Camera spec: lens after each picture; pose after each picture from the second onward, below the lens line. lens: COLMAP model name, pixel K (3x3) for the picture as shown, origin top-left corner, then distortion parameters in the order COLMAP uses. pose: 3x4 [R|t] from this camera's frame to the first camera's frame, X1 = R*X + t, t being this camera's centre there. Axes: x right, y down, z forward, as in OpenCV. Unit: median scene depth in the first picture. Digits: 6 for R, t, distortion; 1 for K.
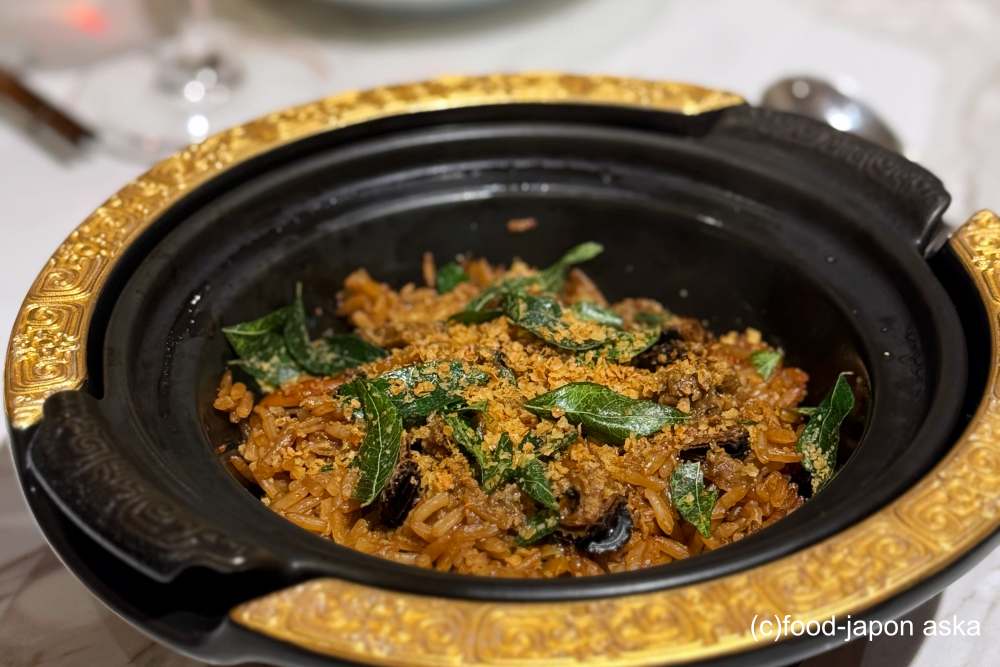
lens RADIAL K [[1450.8, 0, 497.8], [0, 1450.8, 334.1], [0, 0, 1]] dist [0.019993, 0.000000]
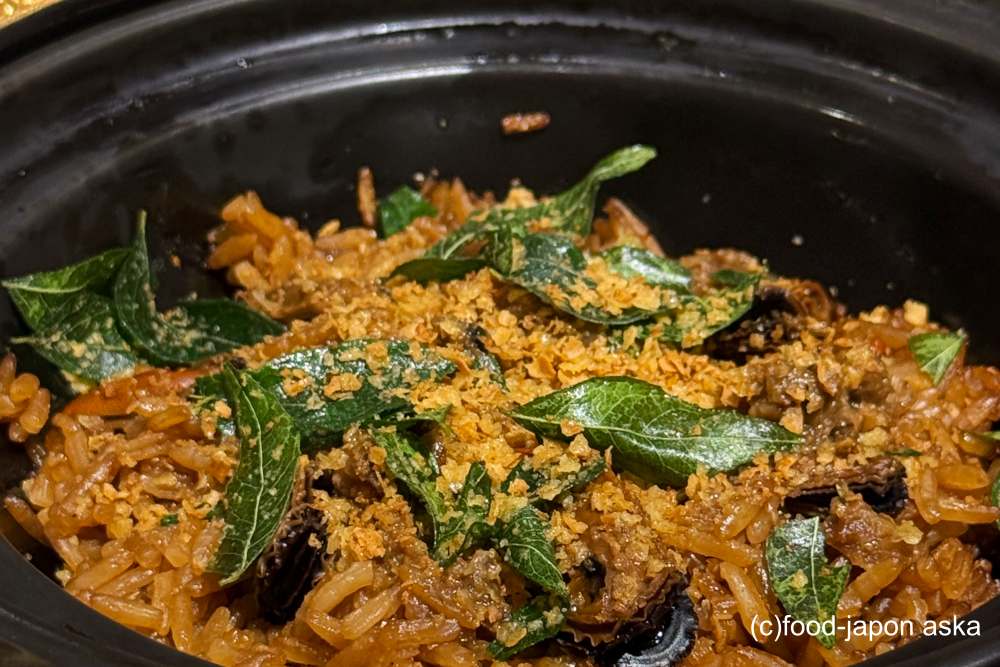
lens RADIAL K [[2171.4, 0, 501.5], [0, 2171.4, 332.3], [0, 0, 1]] dist [0.024262, 0.000000]
pose [[0.999790, 0.014627, -0.014343, 0.024332], [-0.014913, 0.999689, -0.020009, 0.032166], [0.014046, 0.020218, 0.999697, 0.135318]]
